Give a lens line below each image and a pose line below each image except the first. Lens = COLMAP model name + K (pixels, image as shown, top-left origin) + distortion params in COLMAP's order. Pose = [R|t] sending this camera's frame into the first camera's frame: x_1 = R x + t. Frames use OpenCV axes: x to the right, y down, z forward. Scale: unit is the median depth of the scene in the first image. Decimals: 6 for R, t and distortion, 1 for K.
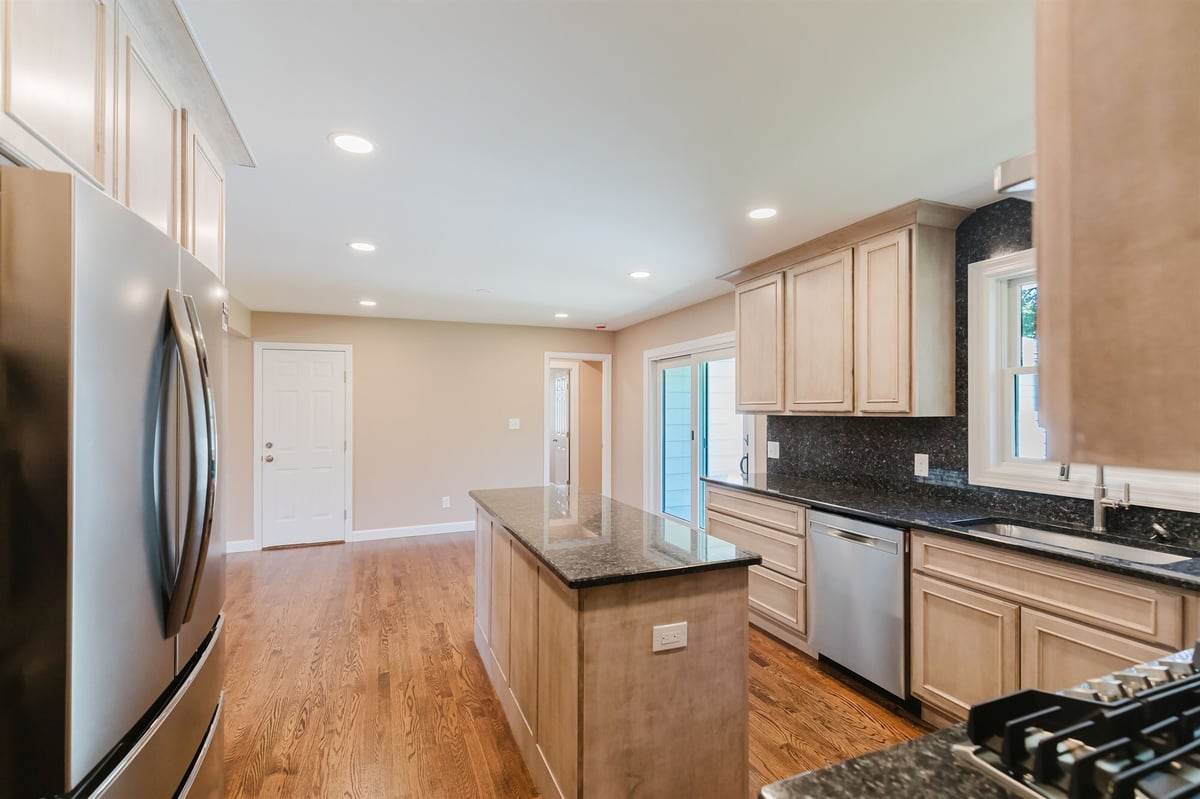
lens RADIAL K [[539.9, 0, 596.8], [0, 539.9, 399.4], [0, 0, 1]] dist [0.003539, -0.001750]
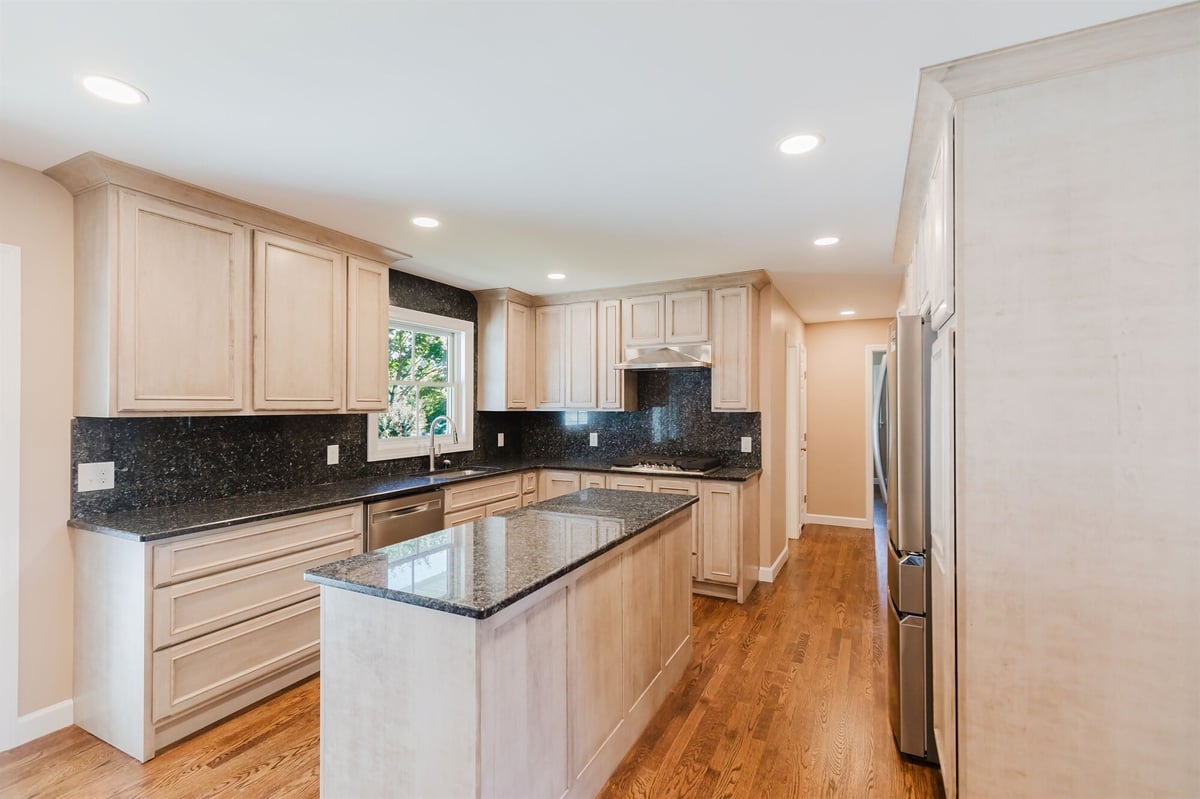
lens RADIAL K [[539.9, 0, 599.4], [0, 539.9, 404.0], [0, 0, 1]] dist [0.003539, -0.001750]
pose [[-0.656612, 0.005047, 0.754211, -0.560607], [-0.010050, 0.999830, -0.015440, 0.019712], [-0.754161, -0.017718, -0.656450, 1.126017]]
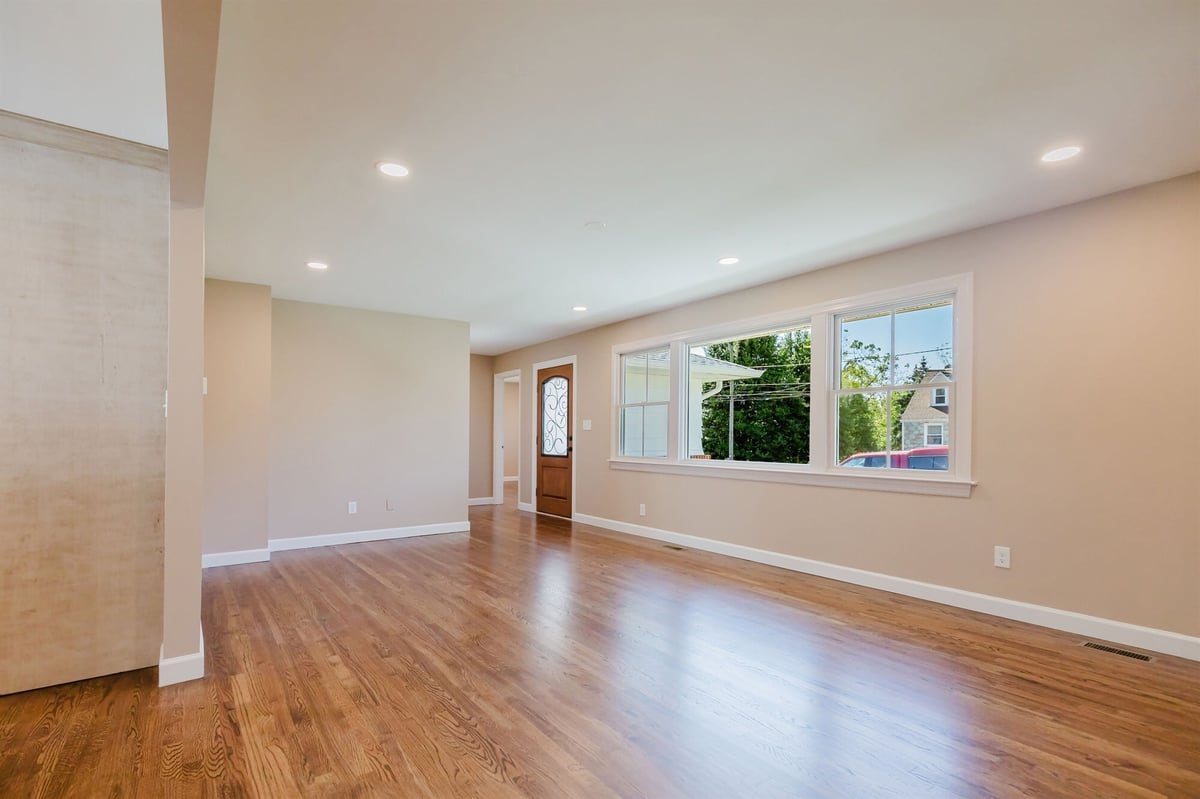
lens RADIAL K [[569.8, 0, 592.1], [0, 569.8, 432.3], [0, 0, 1]] dist [0.003647, -0.000473]
pose [[-0.966987, -0.003499, -0.254801, -0.925280], [0.001487, 0.999811, -0.019374, 0.110227], [0.254820, -0.019113, -0.966800, 1.410477]]
